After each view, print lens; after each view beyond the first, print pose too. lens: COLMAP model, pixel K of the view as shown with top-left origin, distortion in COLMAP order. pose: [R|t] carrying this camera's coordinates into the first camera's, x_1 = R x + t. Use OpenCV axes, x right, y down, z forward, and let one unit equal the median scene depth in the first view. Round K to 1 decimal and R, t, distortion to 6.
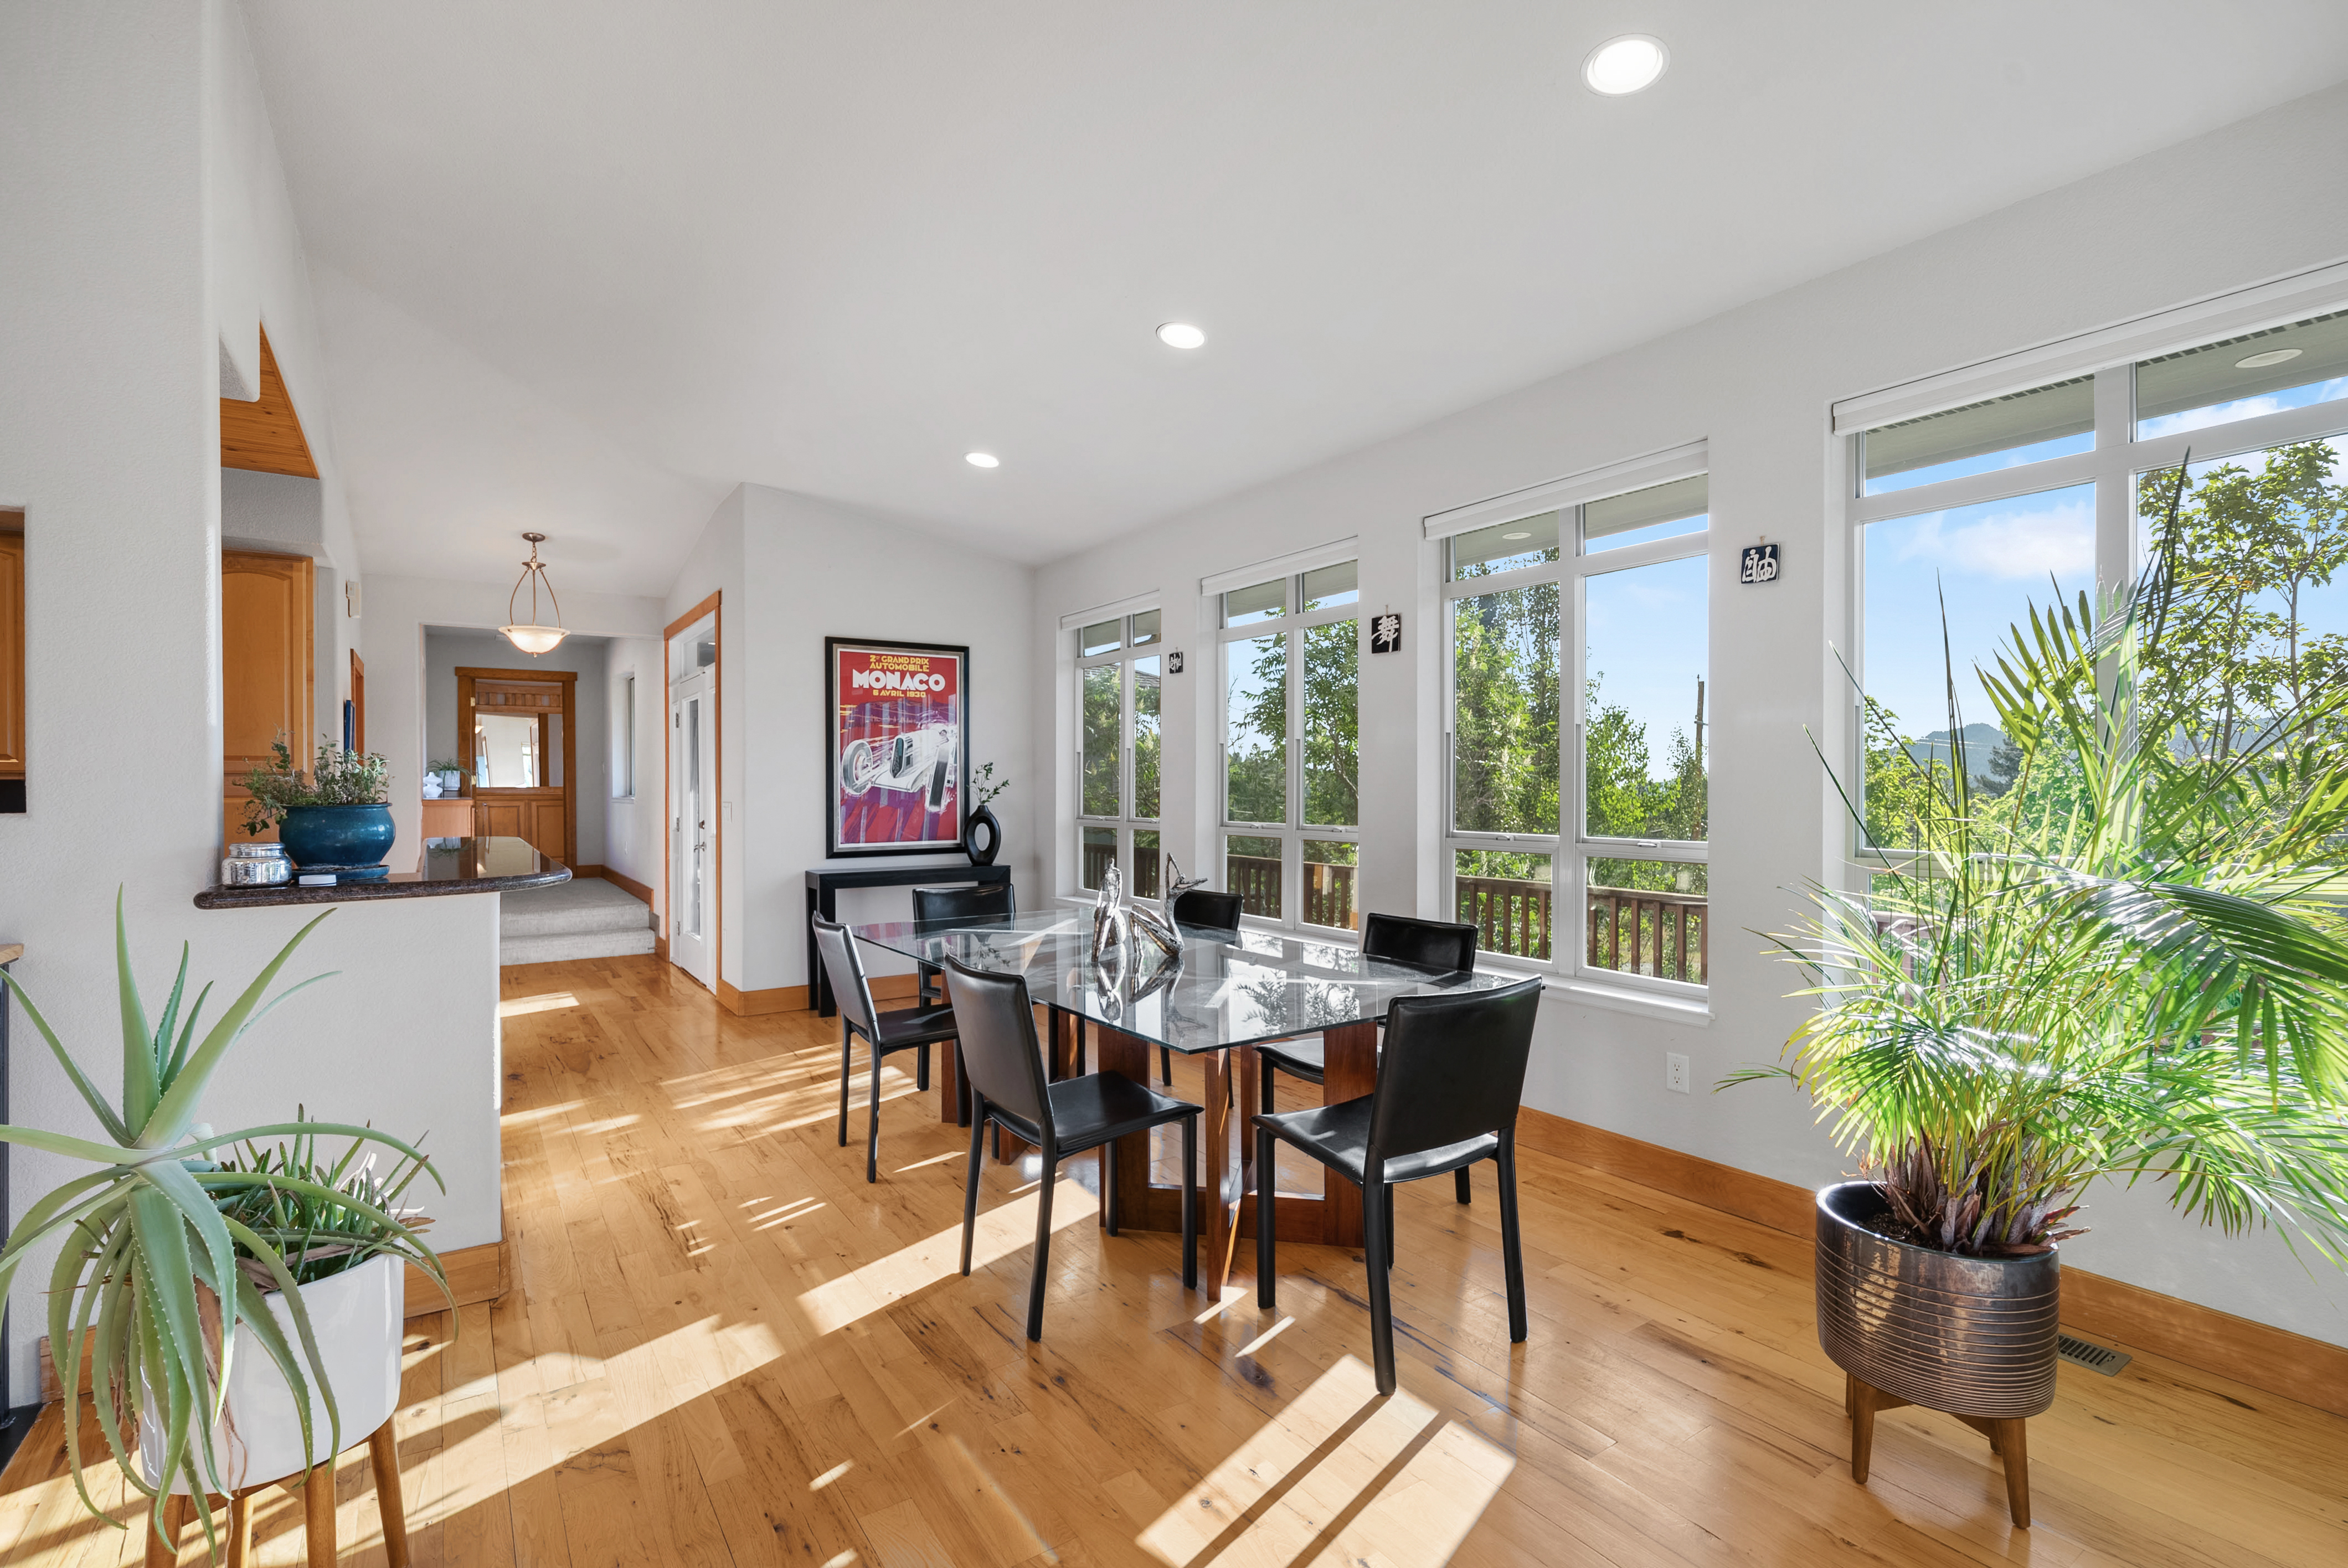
lens RADIAL K [[1058.3, 0, 1168.5], [0, 1058.3, 793.1], [0, 0, 1]] dist [0.004098, 0.001034]
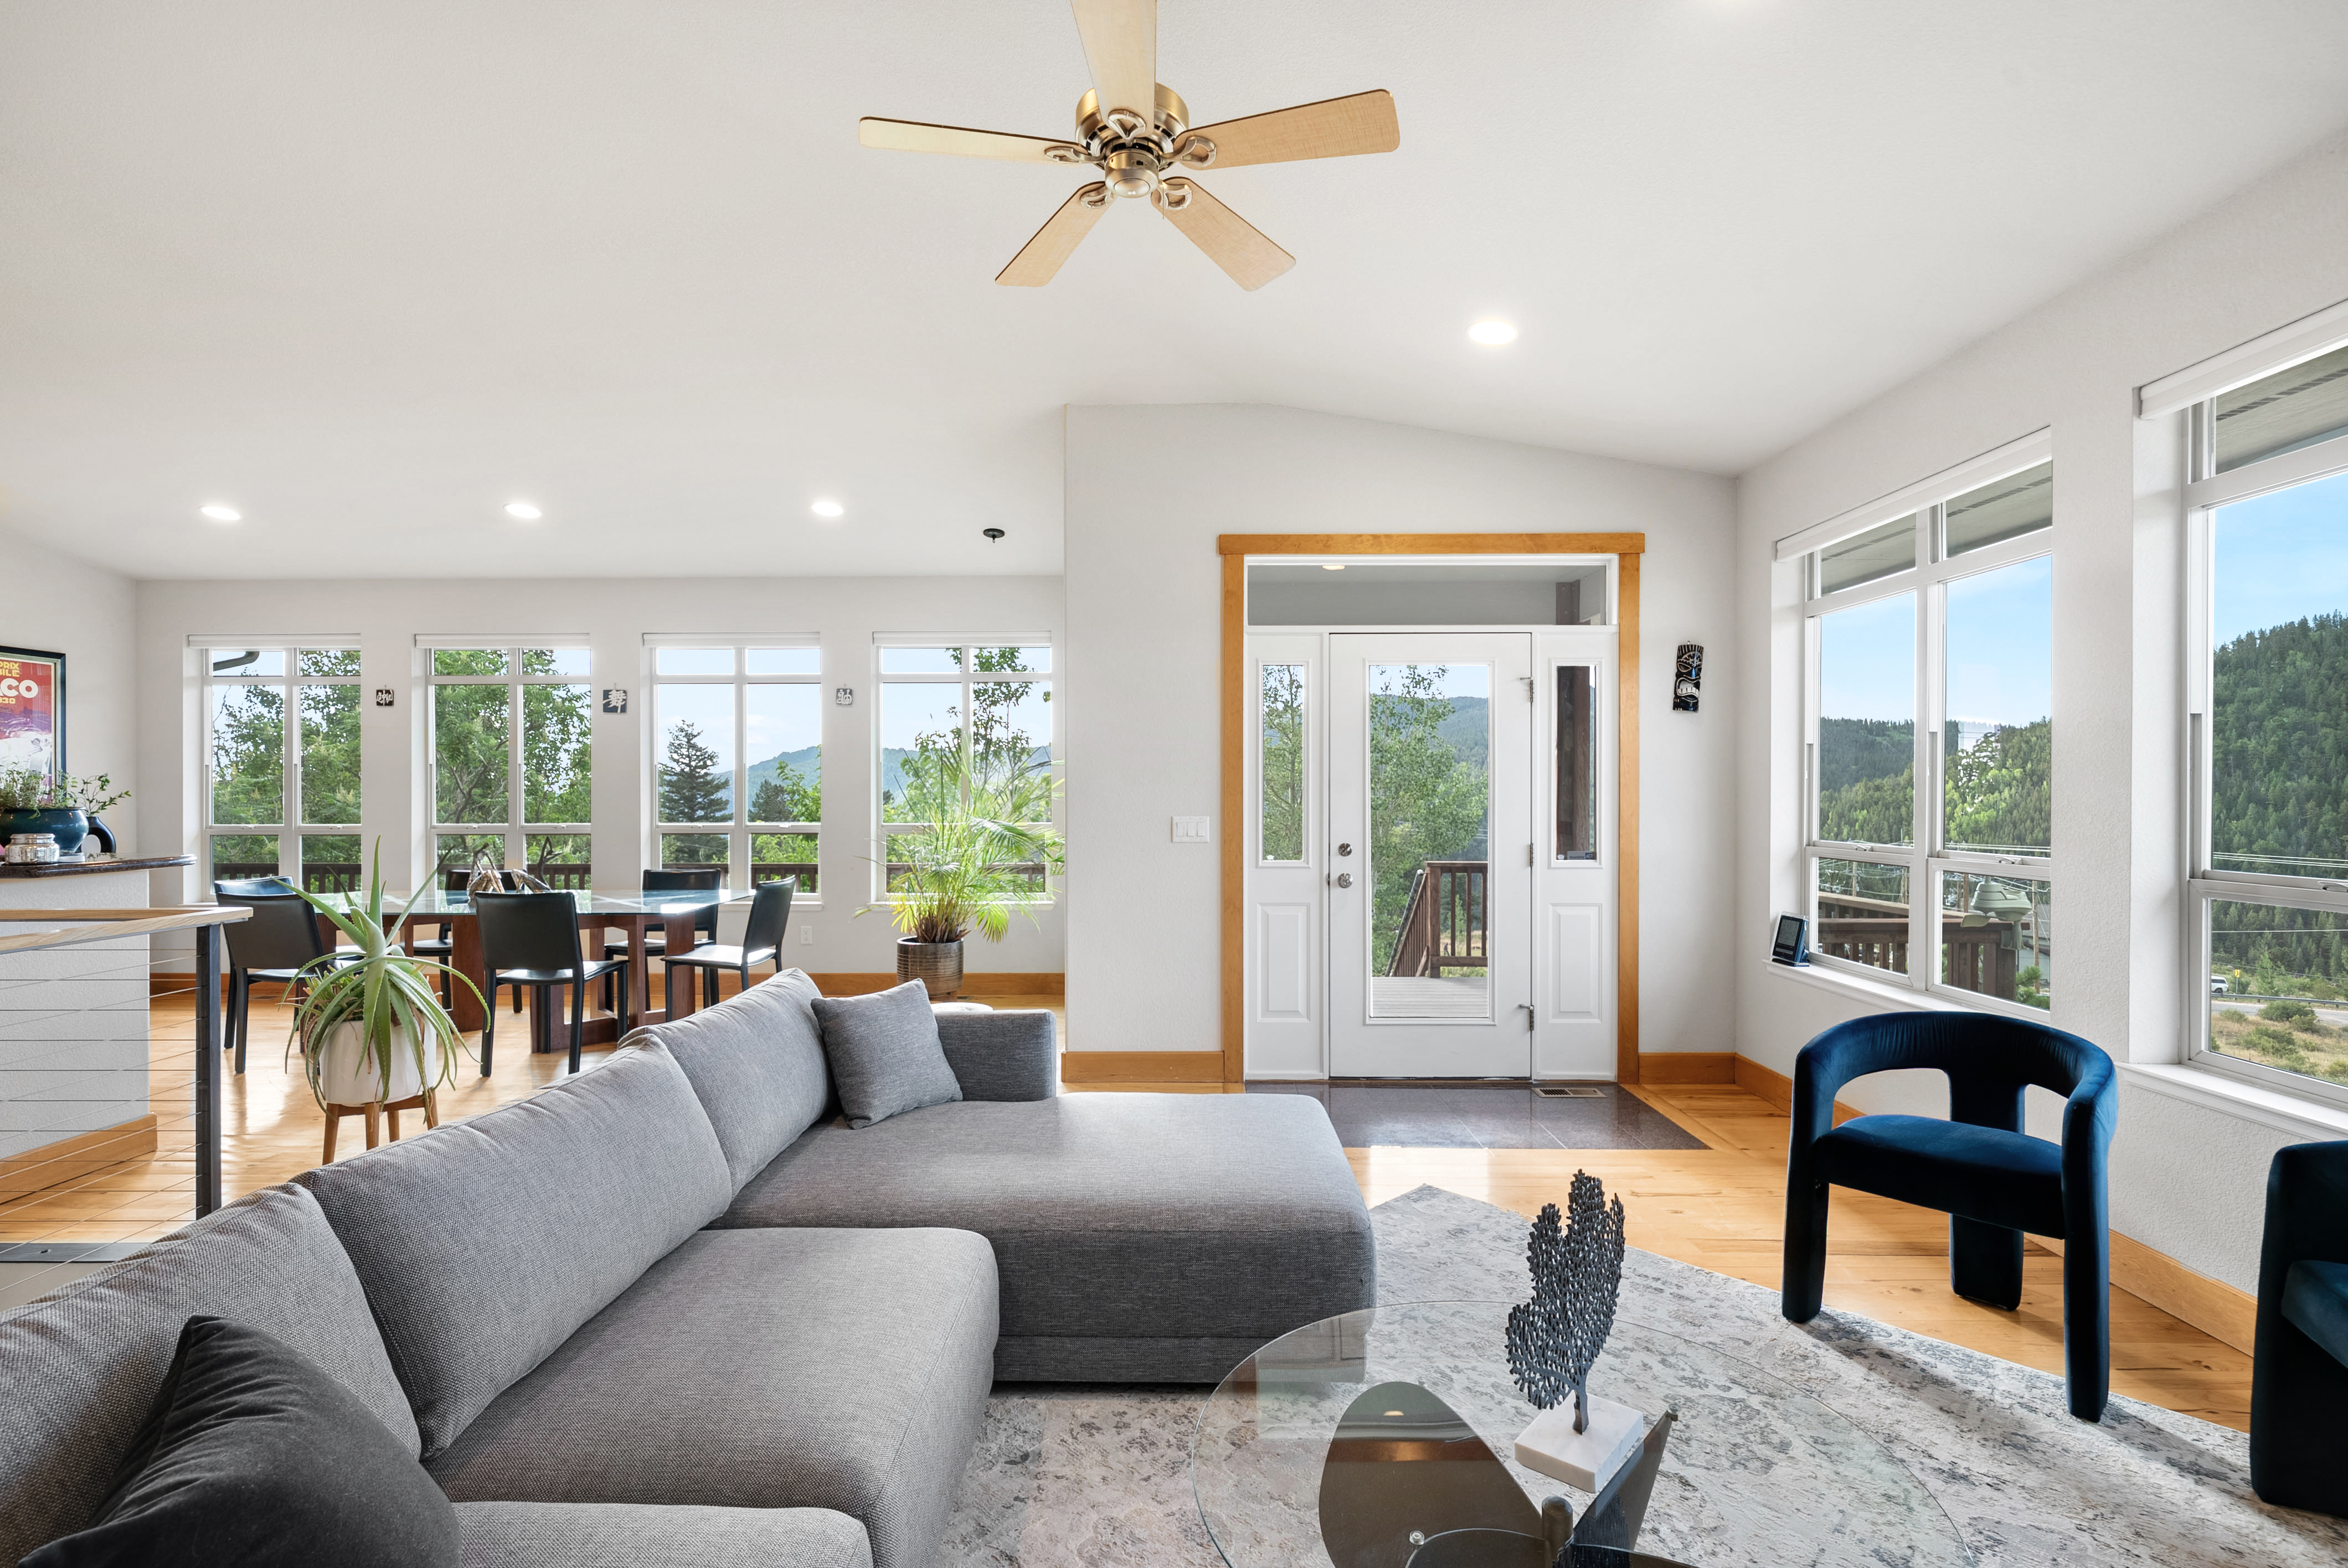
lens RADIAL K [[1081.5, 0, 1165.7], [0, 1081.5, 802.4], [0, 0, 1]] dist [0.001120, -0.000112]
pose [[0.573872, -0.002177, 0.818942, -0.518455], [0.006208, 0.999979, -0.001693, 0.007125], [-0.818921, 0.006055, 0.573874, -0.483548]]
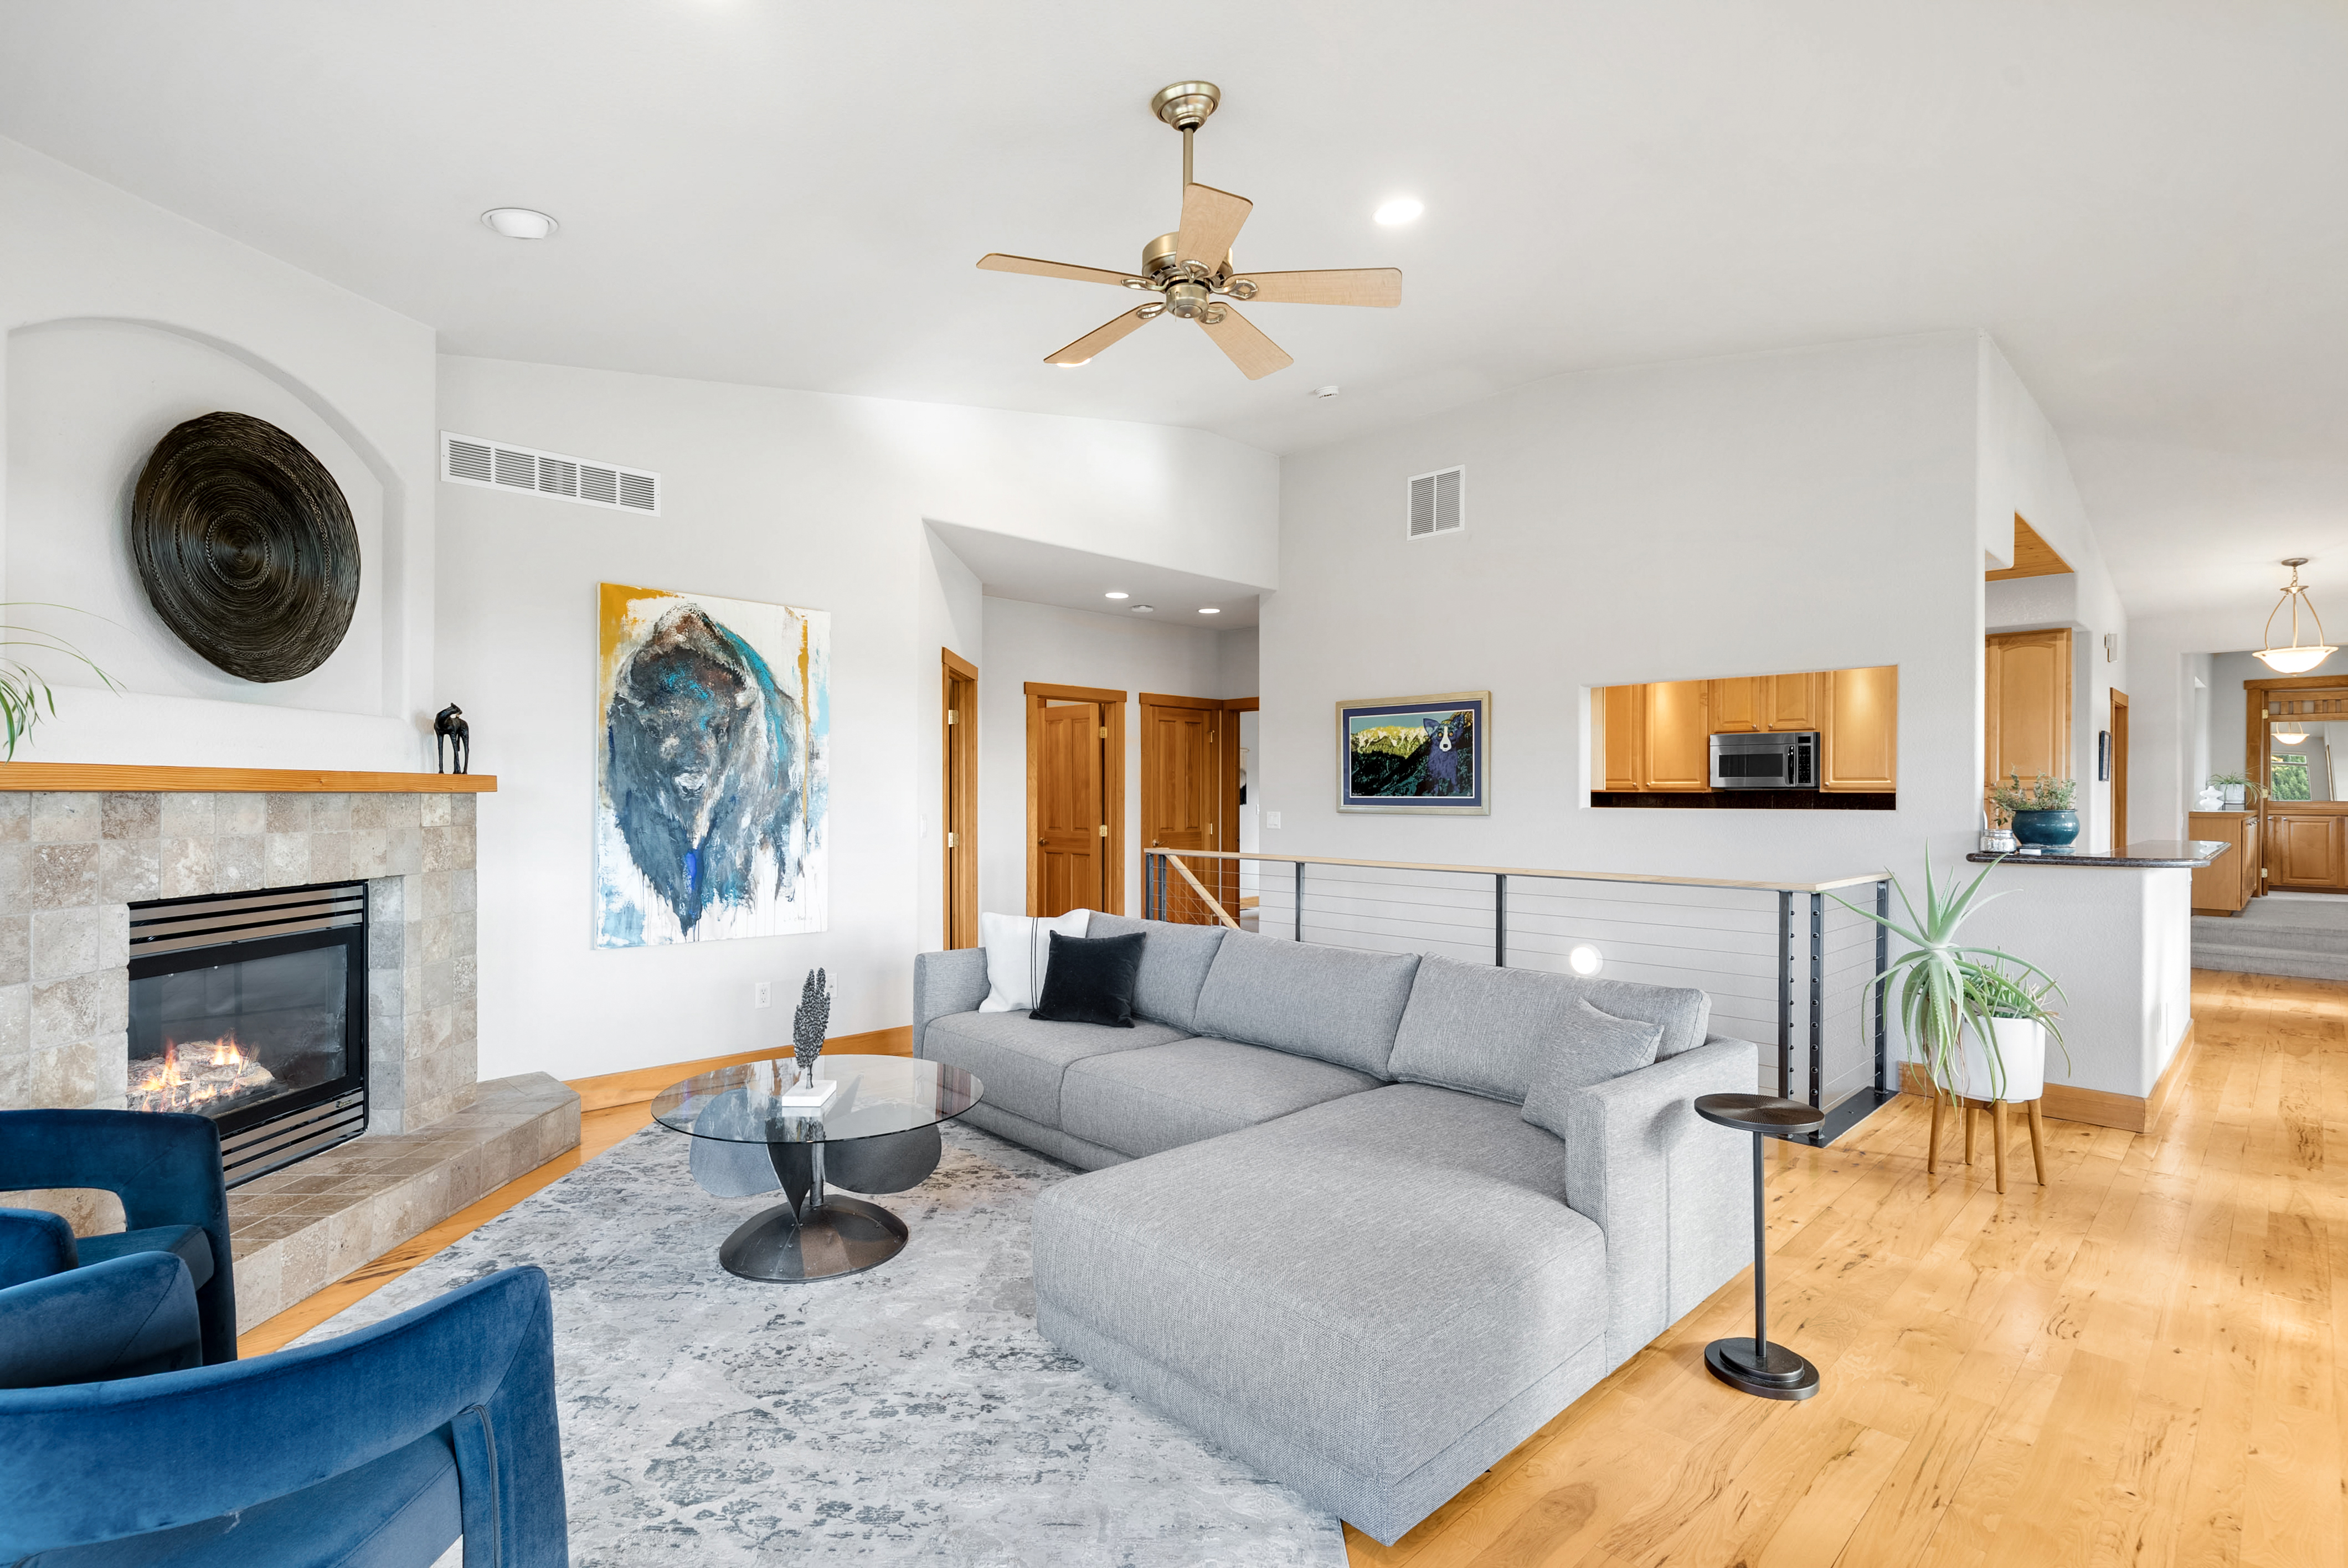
lens RADIAL K [[1100.5, 0, 1170.5], [0, 1100.5, 802.7], [0, 0, 1]] dist [-0.001186, 0.000282]
pose [[0.168862, 0.012593, -0.985559, 0.344633], [-0.014982, 0.999836, 0.010208, 0.001076], [0.985526, 0.013042, 0.169023, -0.326755]]
